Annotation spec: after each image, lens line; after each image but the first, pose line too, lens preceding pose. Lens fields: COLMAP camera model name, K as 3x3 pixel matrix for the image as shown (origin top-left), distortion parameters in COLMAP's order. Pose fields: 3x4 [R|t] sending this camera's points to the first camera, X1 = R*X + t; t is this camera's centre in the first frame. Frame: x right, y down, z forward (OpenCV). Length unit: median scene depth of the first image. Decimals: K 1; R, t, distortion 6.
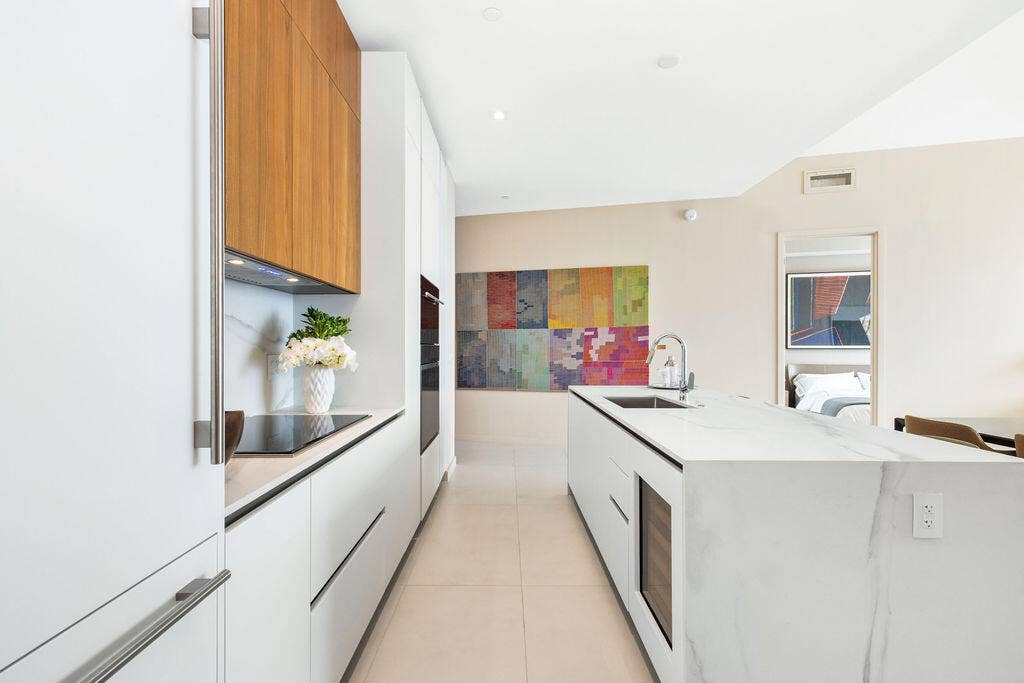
lens RADIAL K [[507.4, 0, 515.6], [0, 507.4, 345.1], [0, 0, 1]] dist [0.000230, -0.000414]
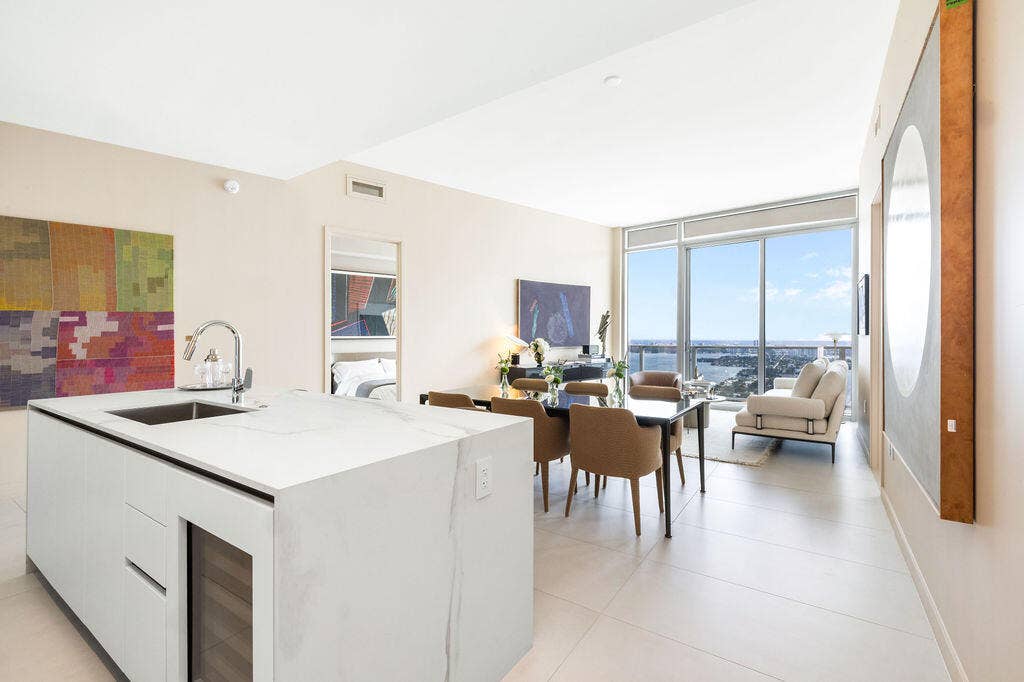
lens RADIAL K [[444.2, 0, 512.6], [0, 444.2, 334.3], [0, 0, 1]] dist [0.003439, 0.000261]
pose [[0.579294, -0.000039, 0.815119, 0.000733], [0.004124, 0.999987, -0.002883, 0.001613], [-0.815108, 0.005032, 0.579287, 0.160420]]
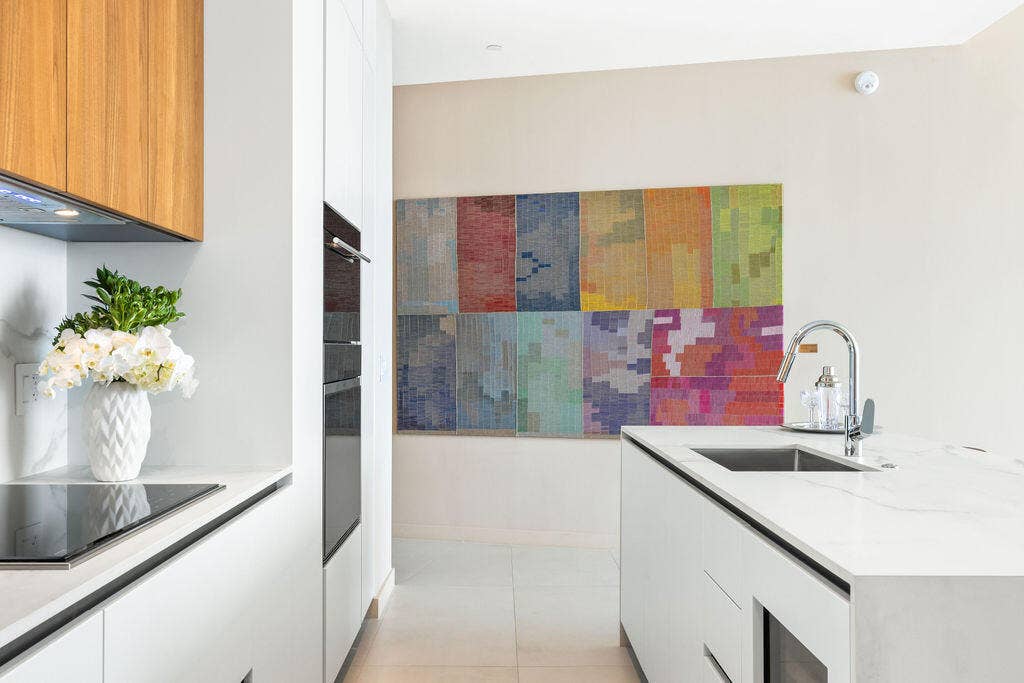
lens RADIAL K [[548.9, 0, 538.4], [0, 548.9, 343.5], [0, 0, 1]] dist [-0.001180, -0.000019]
pose [[0.998922, 0.000647, 0.046422, -0.001723], [-0.000432, 0.999989, -0.004630, 0.001824], [-0.046424, 0.004605, 0.998911, 0.466843]]
